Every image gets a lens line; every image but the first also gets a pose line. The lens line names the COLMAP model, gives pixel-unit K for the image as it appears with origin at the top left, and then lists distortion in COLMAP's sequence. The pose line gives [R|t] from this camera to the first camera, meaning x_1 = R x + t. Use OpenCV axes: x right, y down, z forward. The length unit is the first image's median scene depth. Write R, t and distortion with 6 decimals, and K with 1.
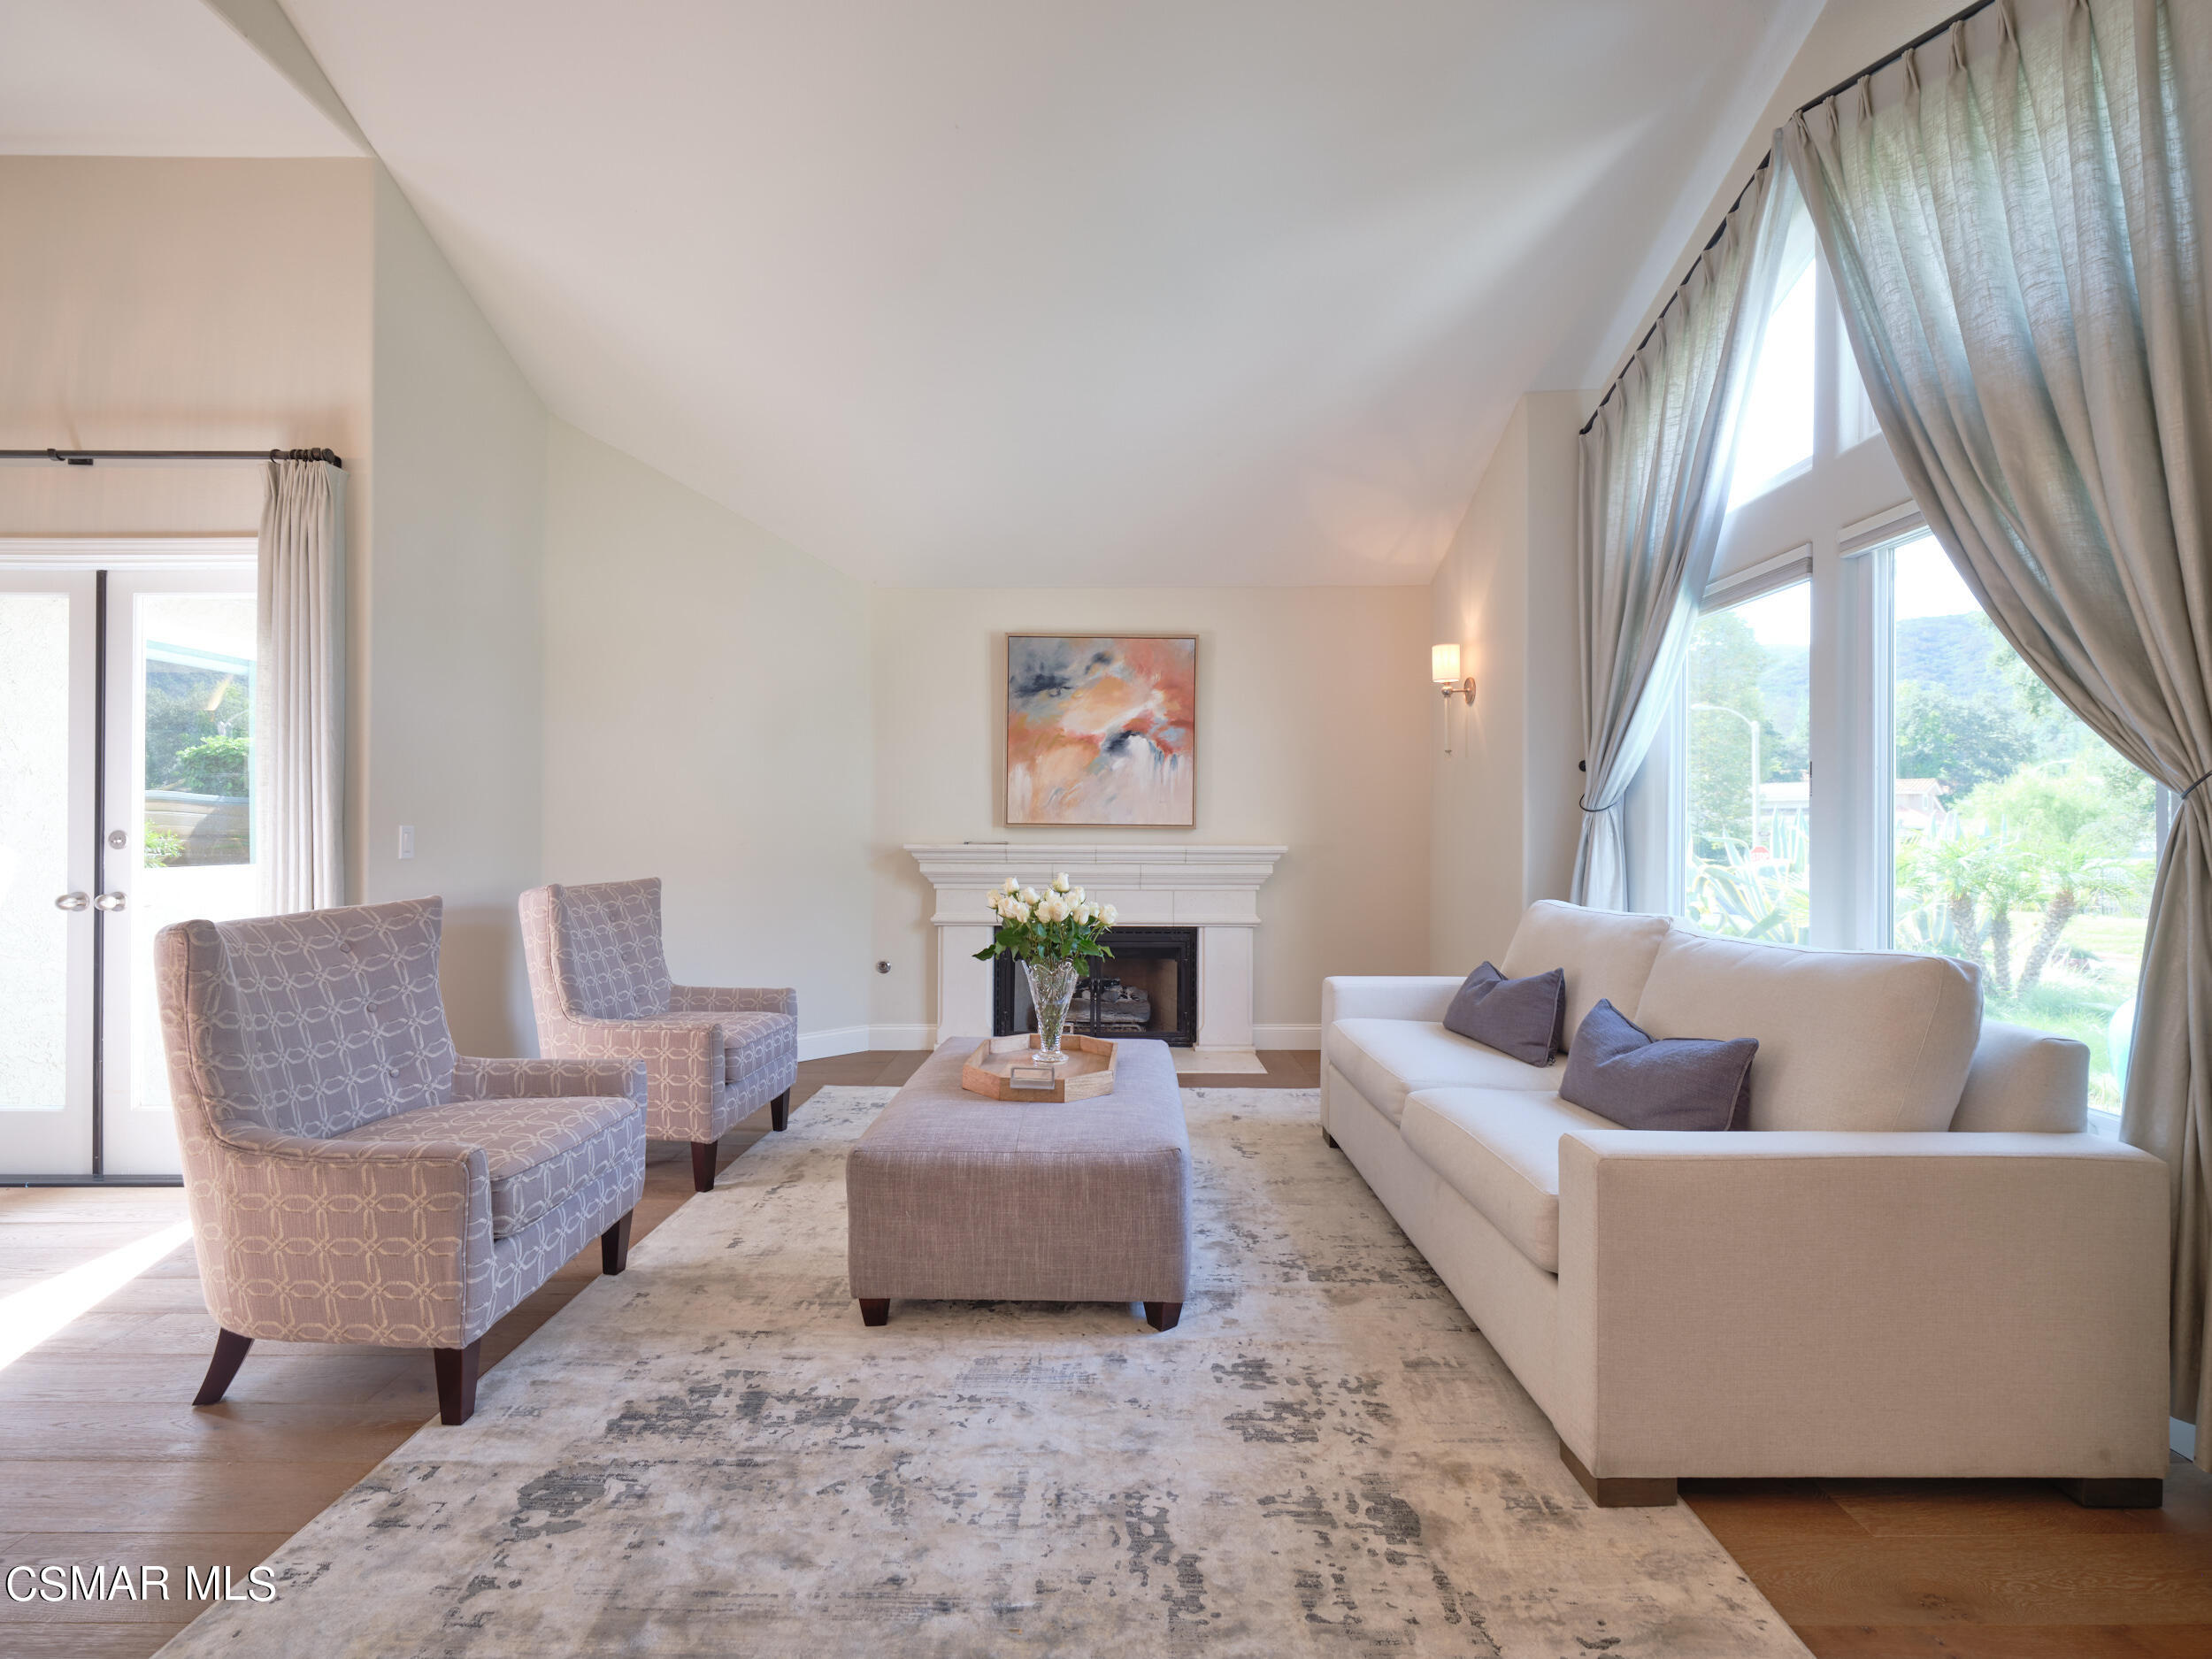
lens RADIAL K [[995.4, 0, 1169.4], [0, 995.4, 848.5], [0, 0, 1]] dist [-0.003465, 0.001187]
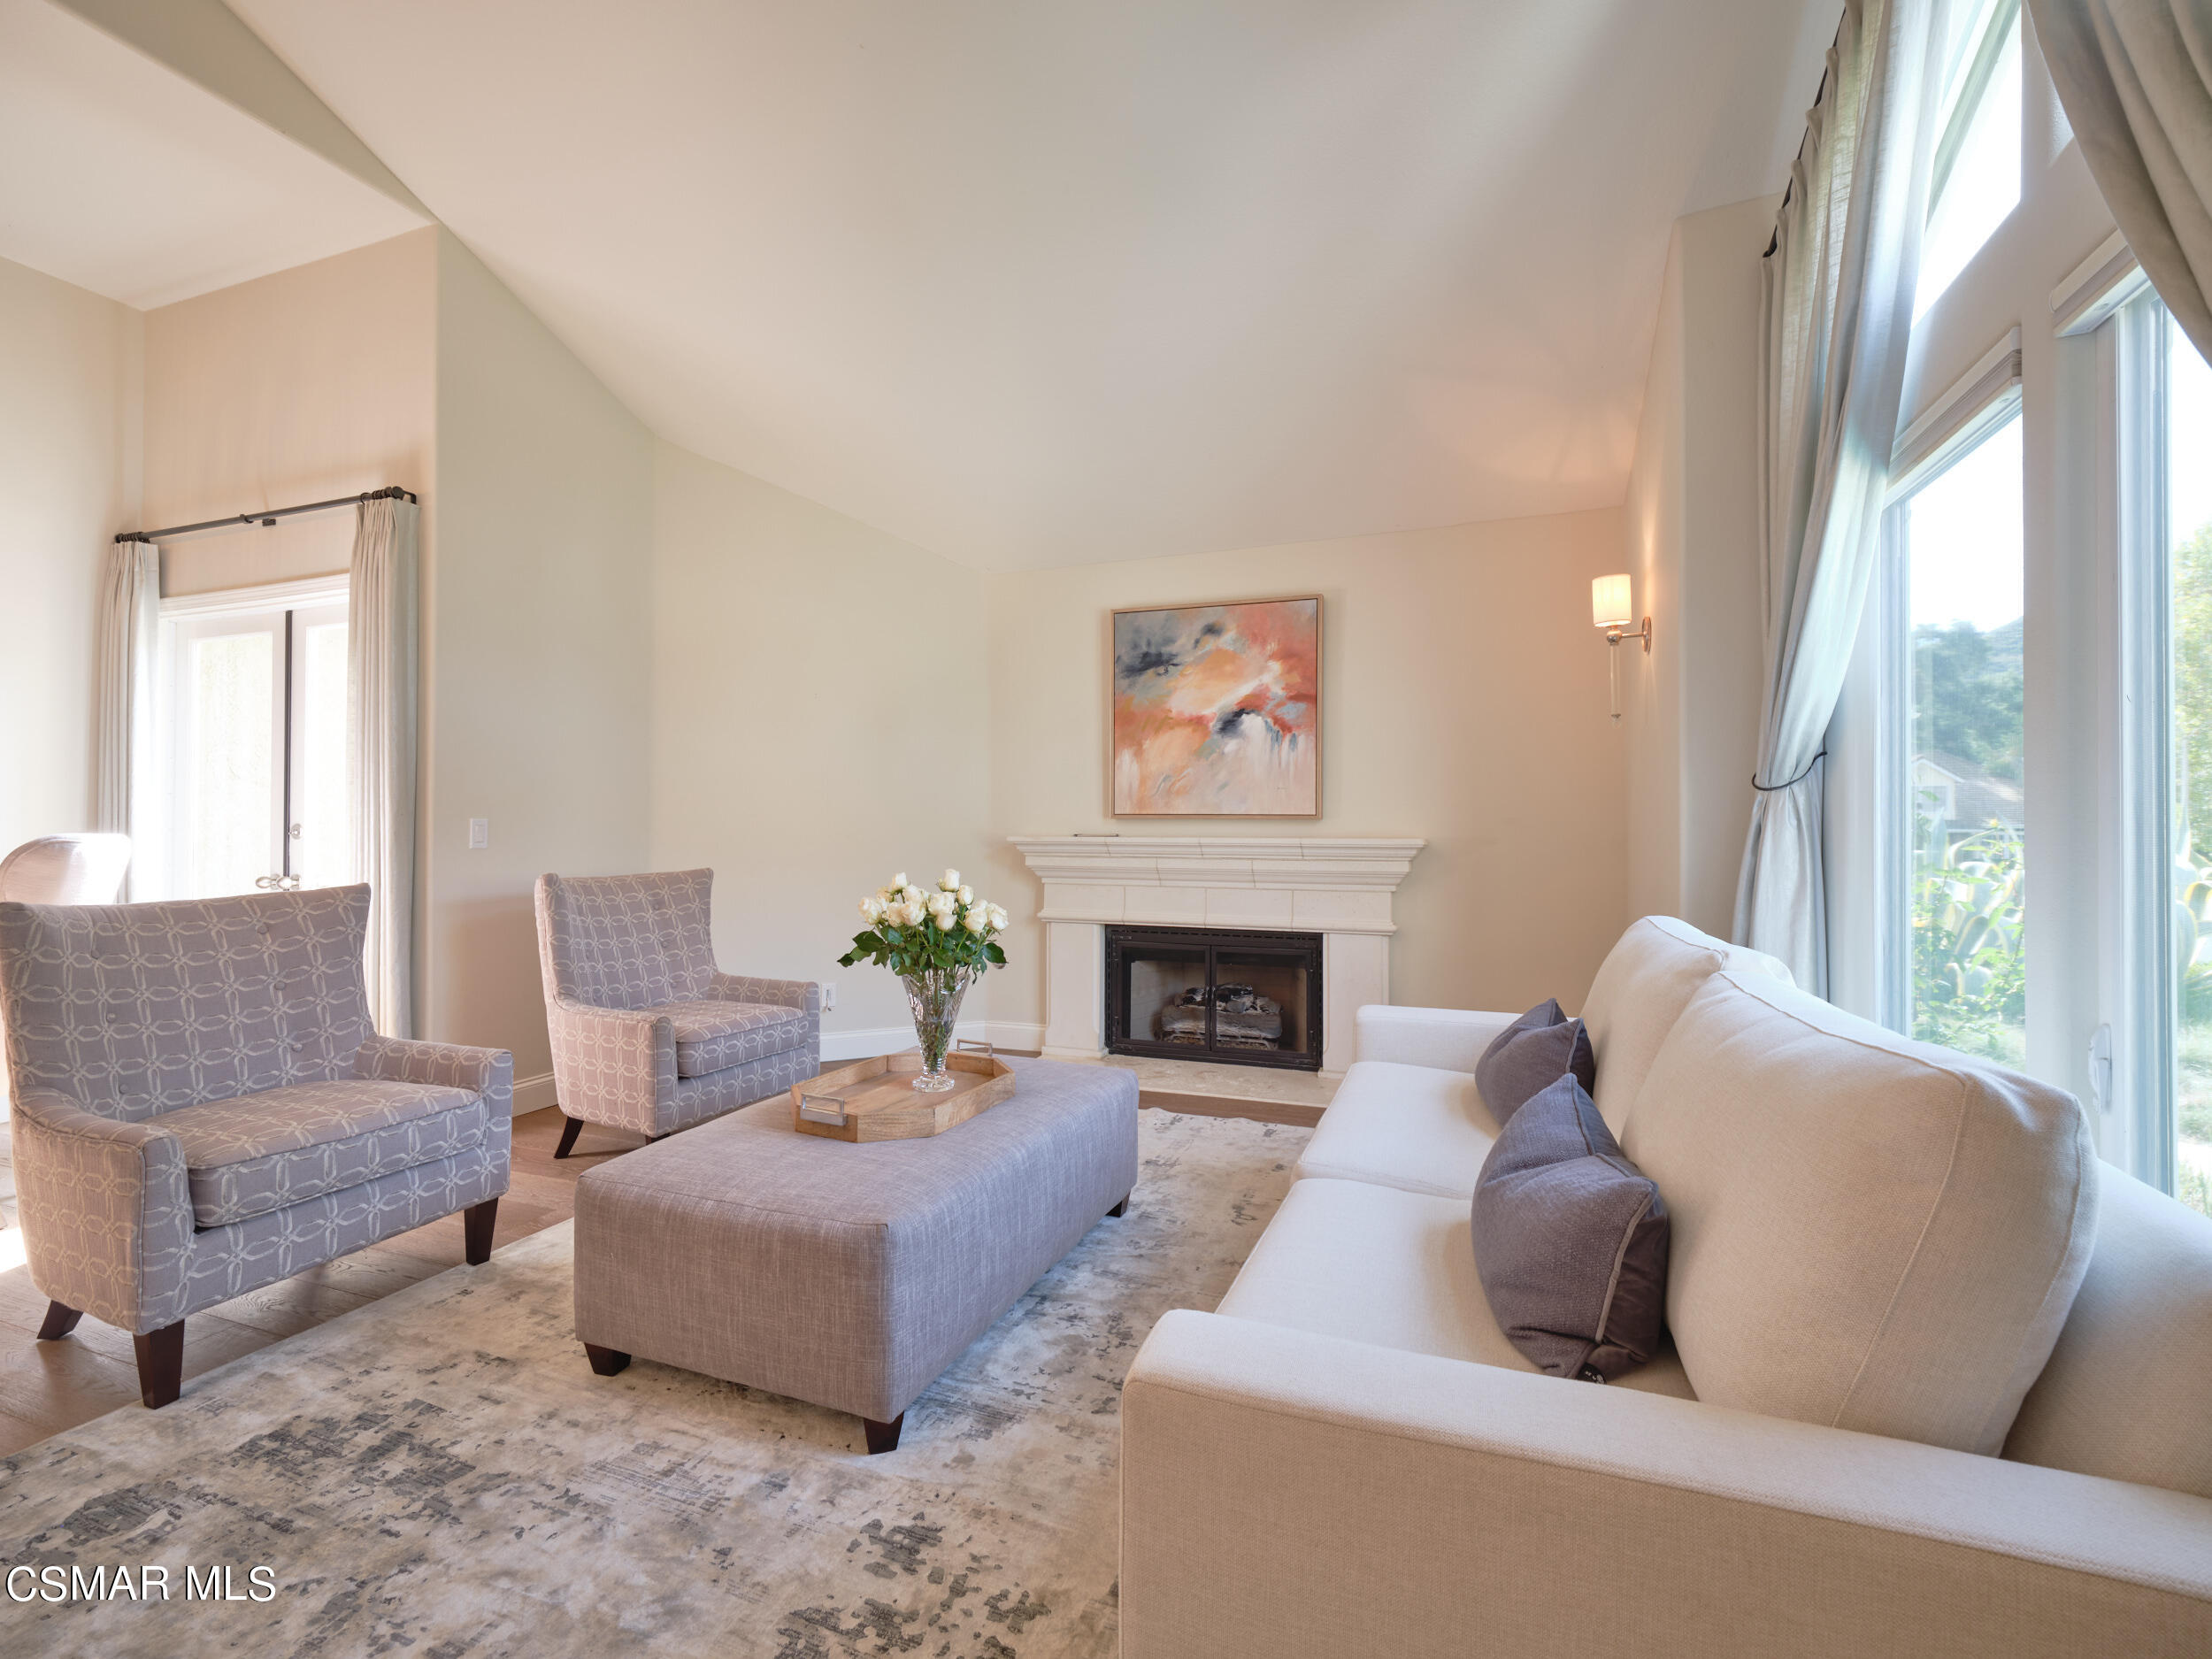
lens RADIAL K [[995.4, 0, 1158.5], [0, 995.4, 829.1], [0, 0, 1]] dist [-0.003465, 0.001187]
pose [[0.931990, -0.001358, -0.362481, 0.312373], [-0.003260, 0.999921, -0.012129, -0.000100], [0.362469, 0.012486, 0.931912, 0.218789]]
